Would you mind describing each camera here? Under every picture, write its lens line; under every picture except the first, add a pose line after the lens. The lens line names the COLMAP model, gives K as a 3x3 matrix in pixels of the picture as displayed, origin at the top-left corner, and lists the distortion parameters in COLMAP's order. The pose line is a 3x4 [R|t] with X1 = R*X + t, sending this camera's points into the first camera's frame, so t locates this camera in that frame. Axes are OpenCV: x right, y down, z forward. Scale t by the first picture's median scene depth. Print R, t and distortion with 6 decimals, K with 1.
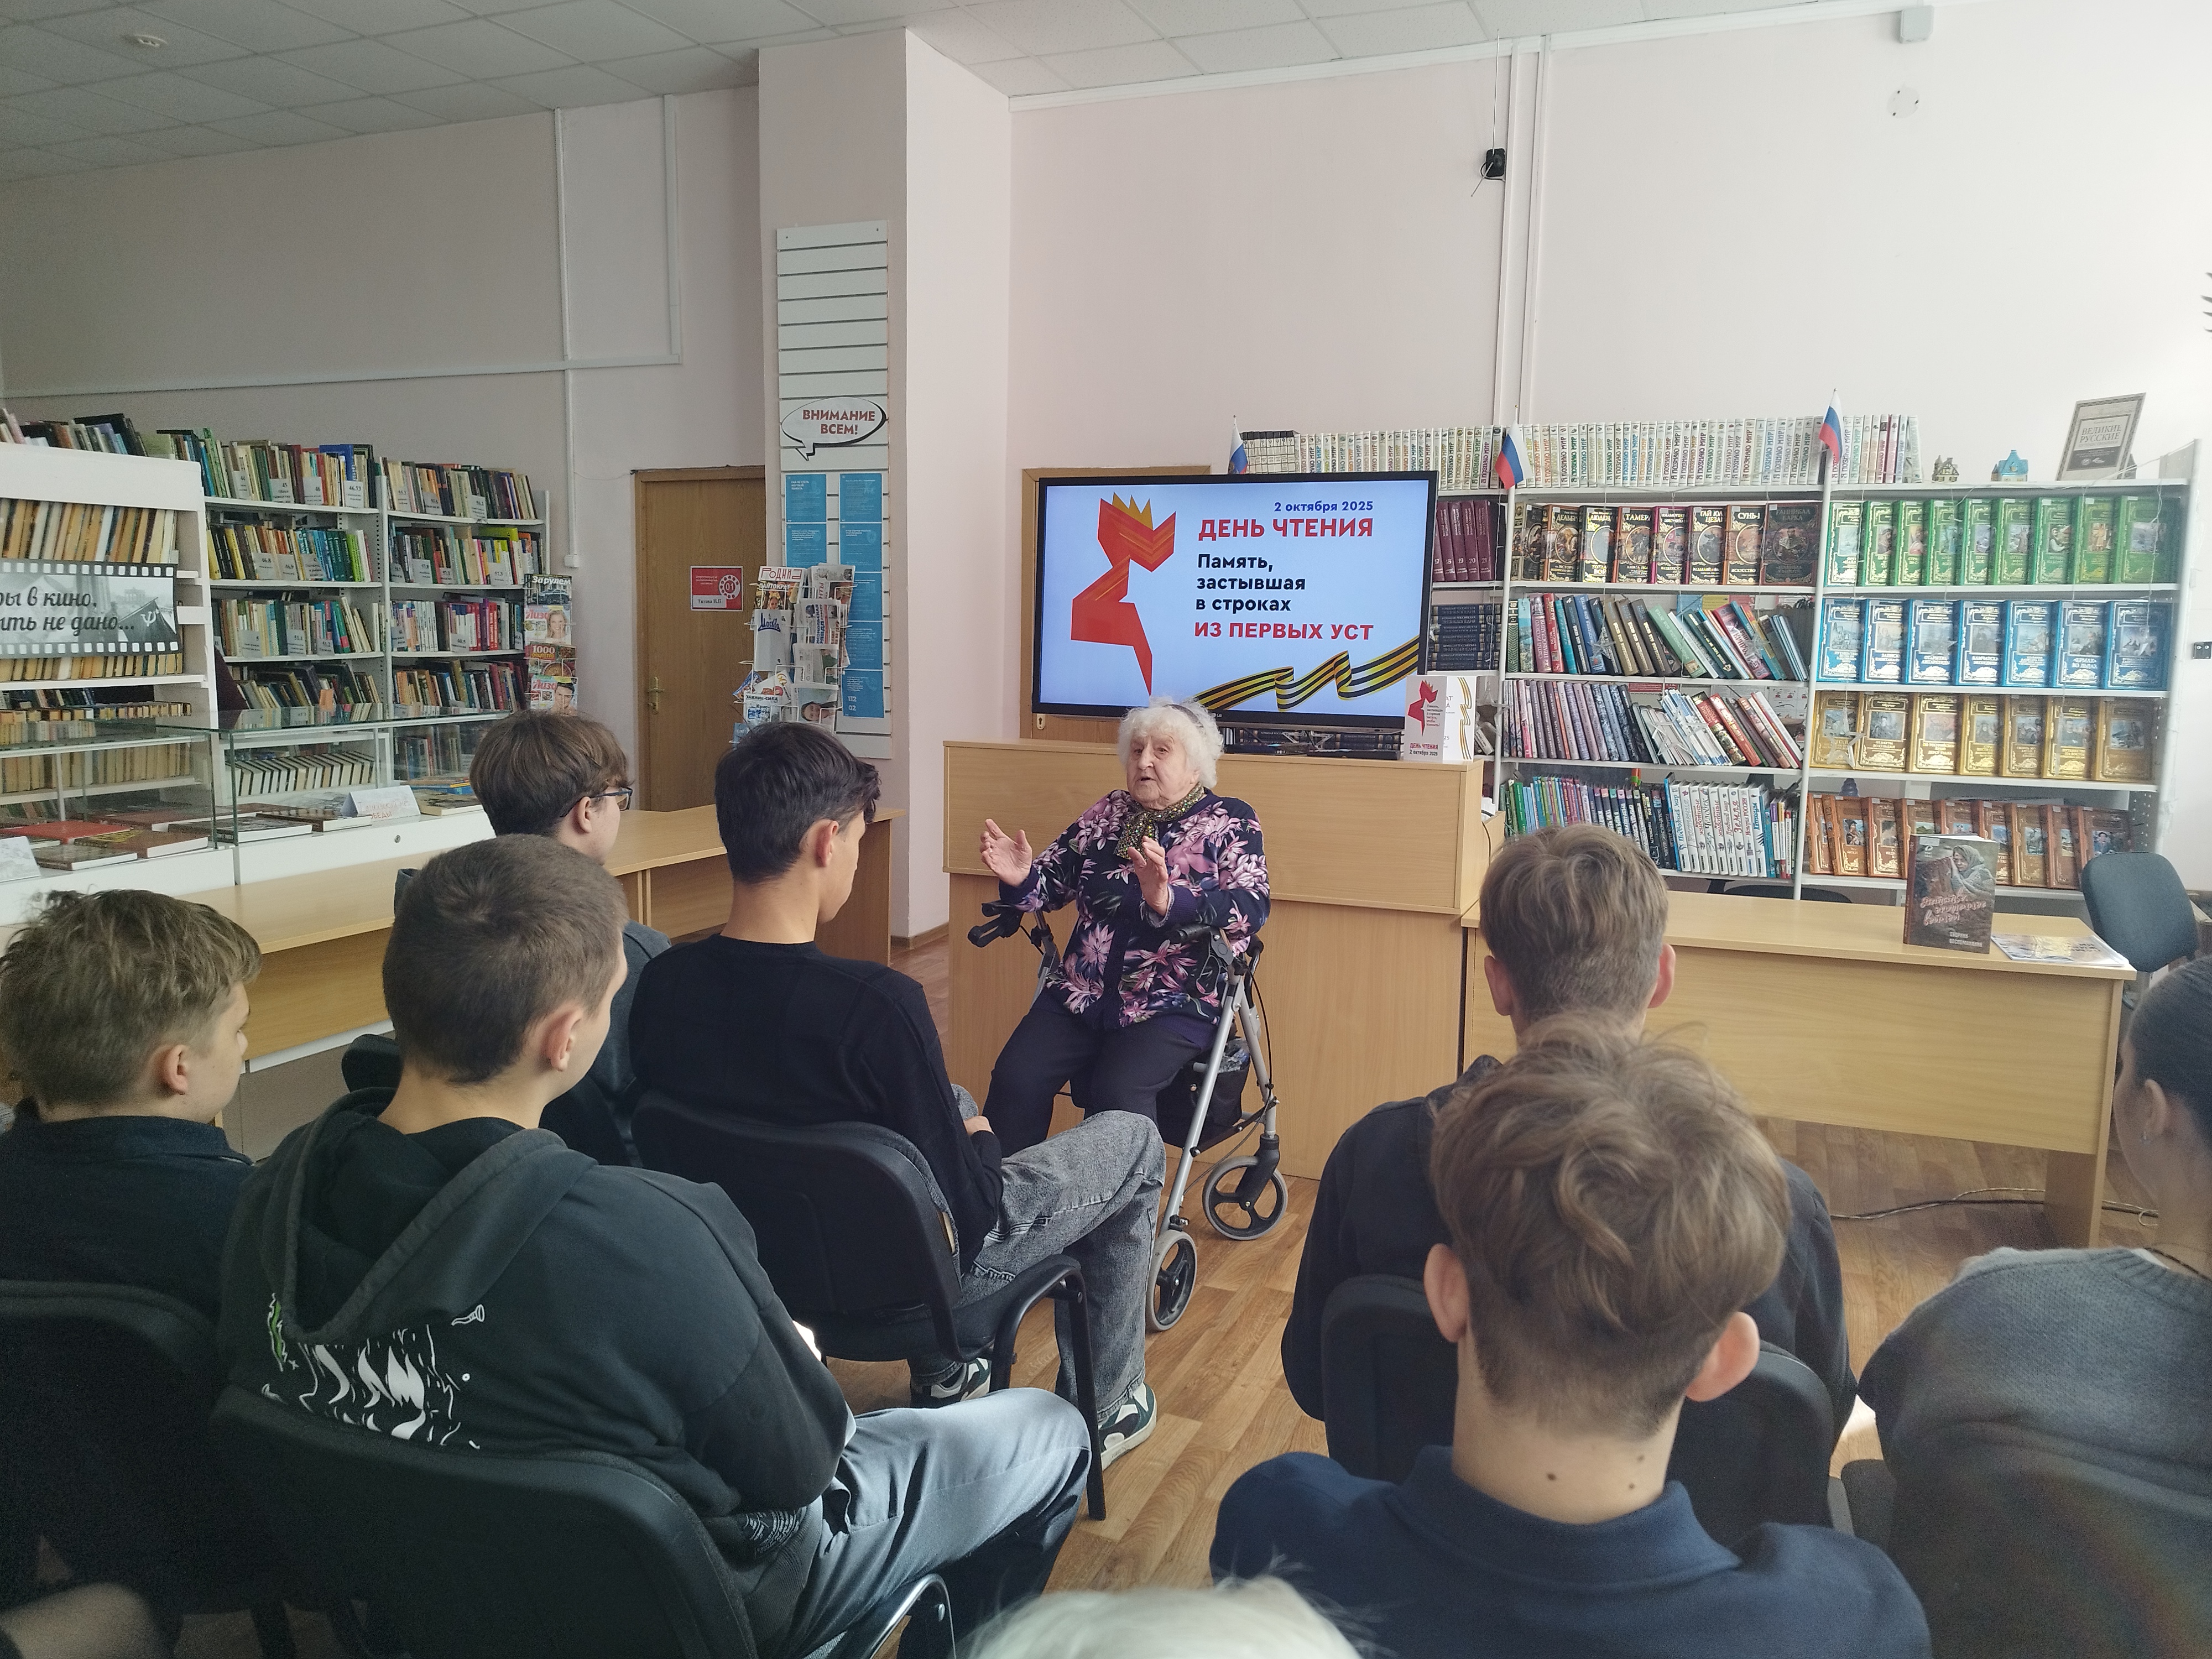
lens RADIAL K [[1587.7, 0, 1109.4], [0, 1587.7, 837.2], [0, 0, 1]] dist [0.032340, -0.014865]
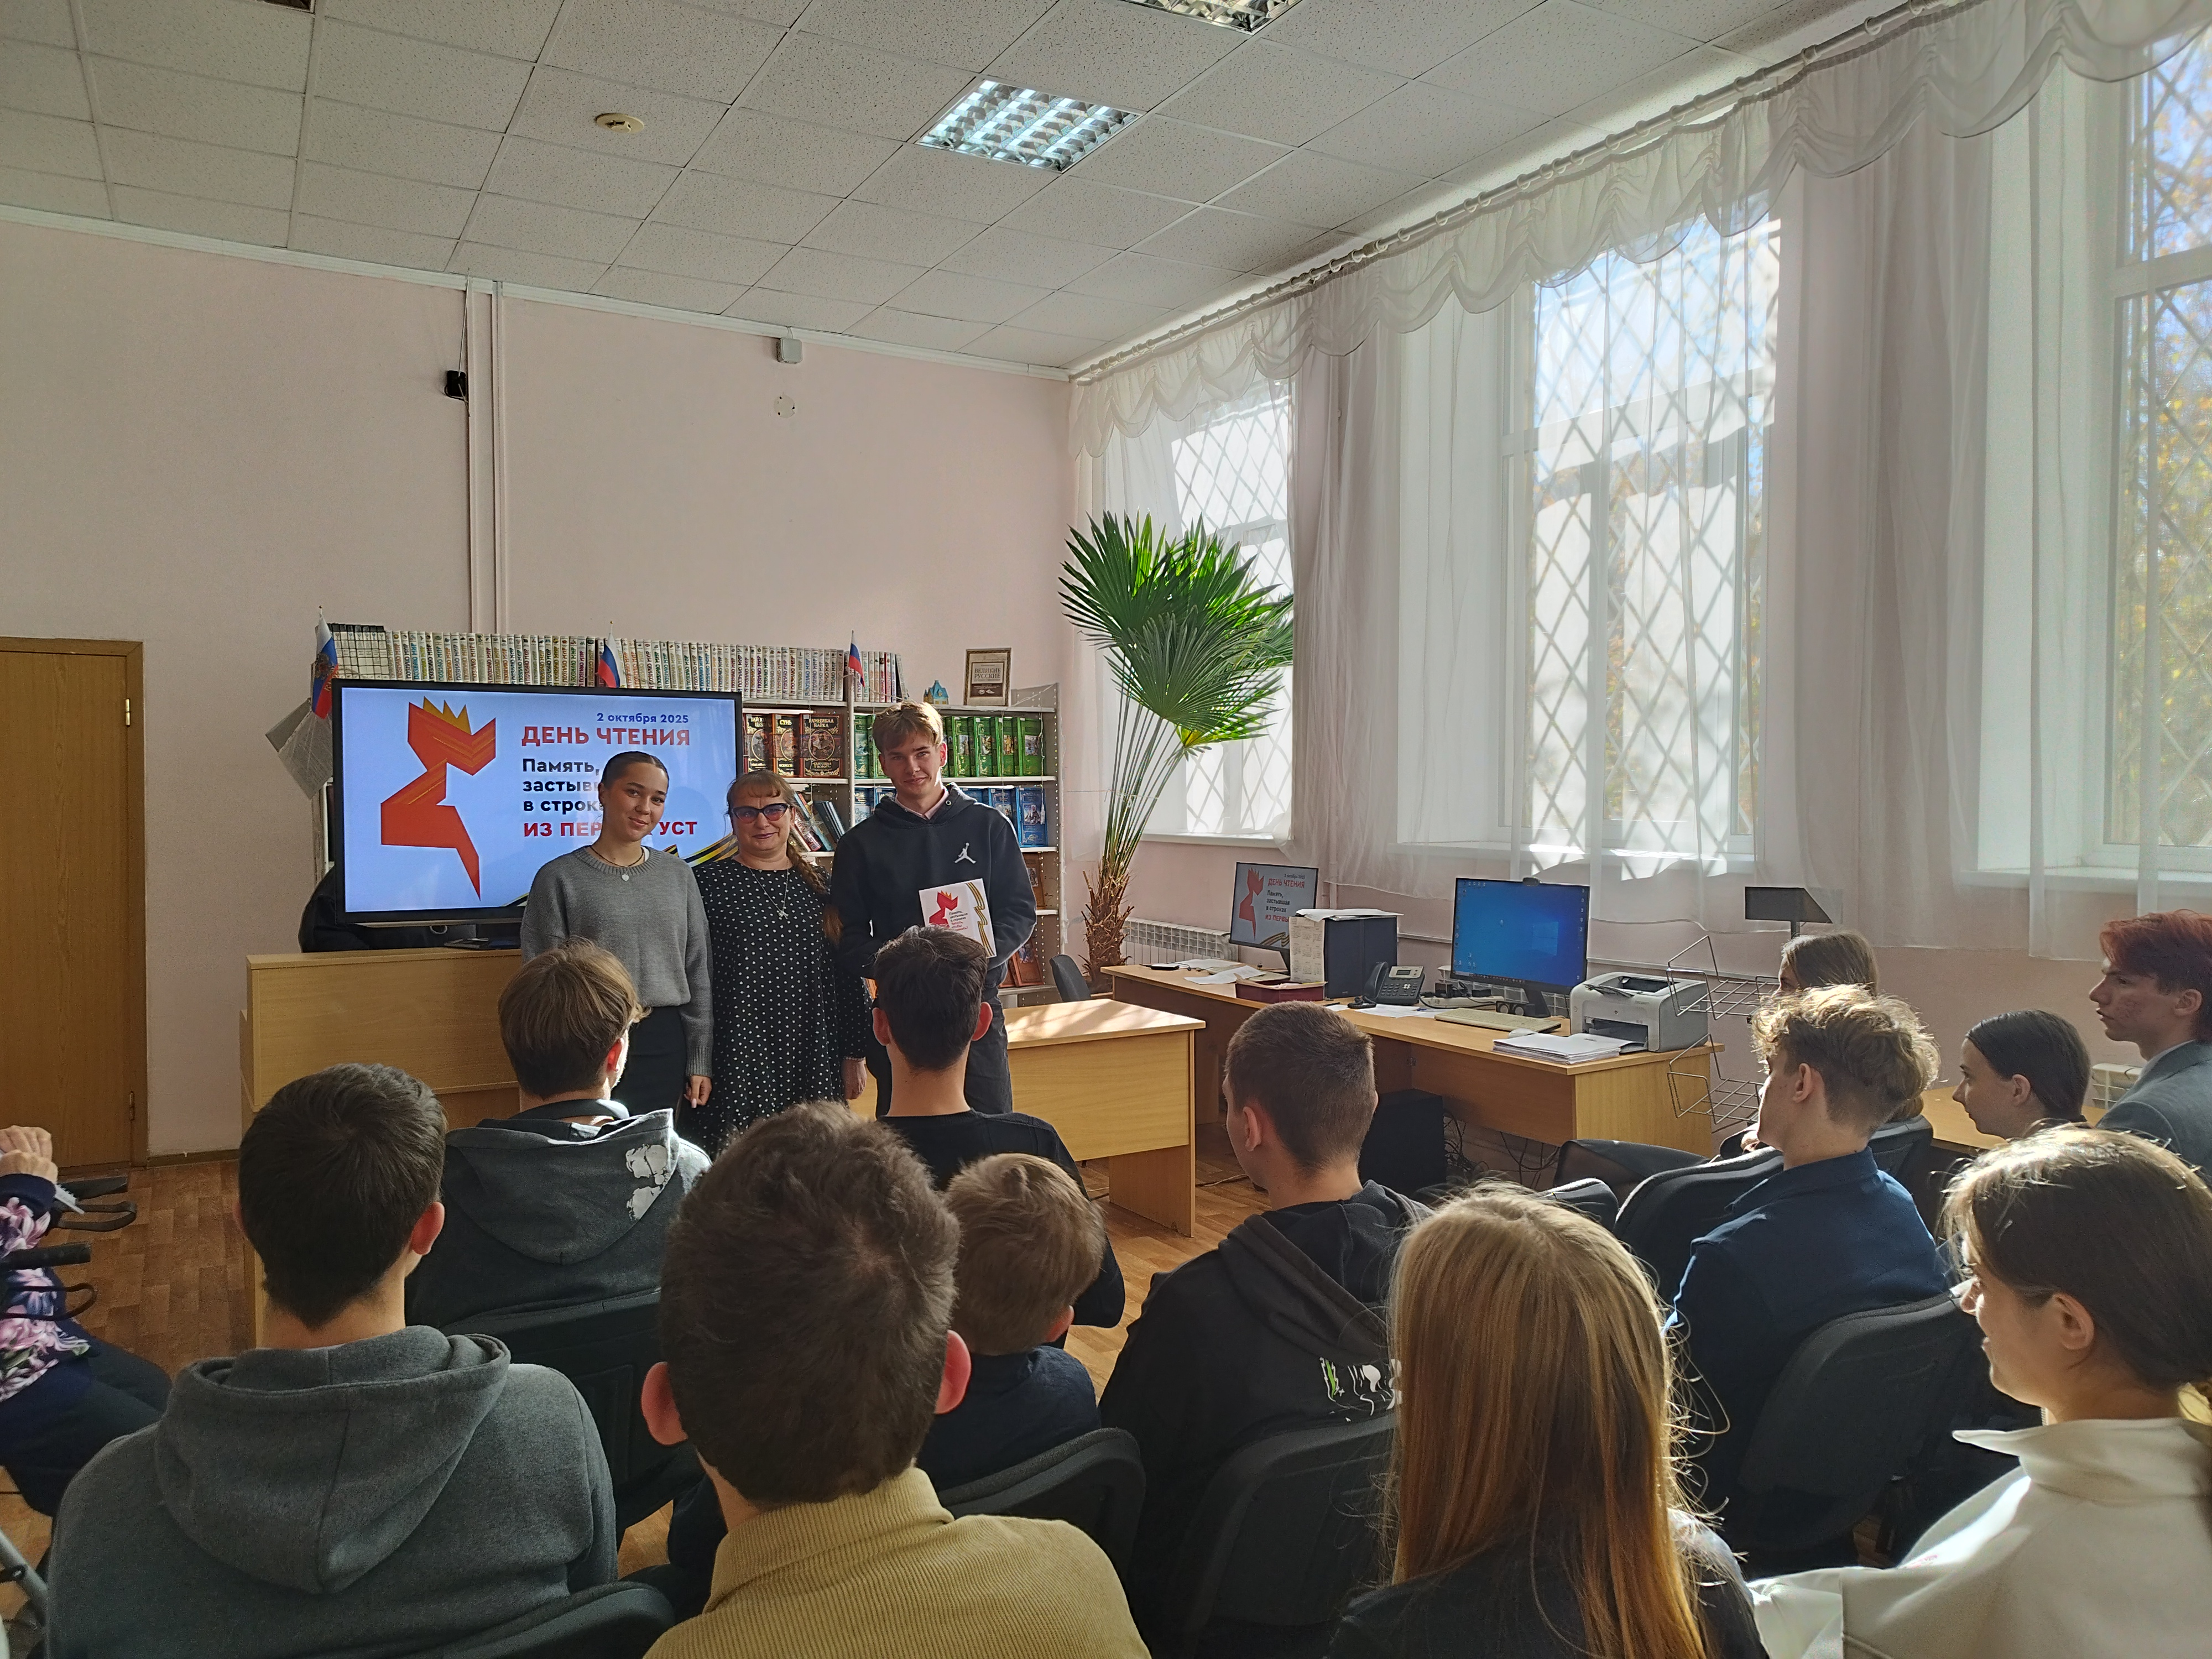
lens RADIAL K [[1574.9, 0, 1104.6], [0, 1574.9, 858.9], [0, 0, 1]] dist [0.033247, -0.030270]
pose [[0.617760, -0.051944, 0.784650, -0.431485], [0.119977, 0.992360, -0.028765, -0.030267], [-0.777161, 0.111910, 0.619272, 0.054849]]
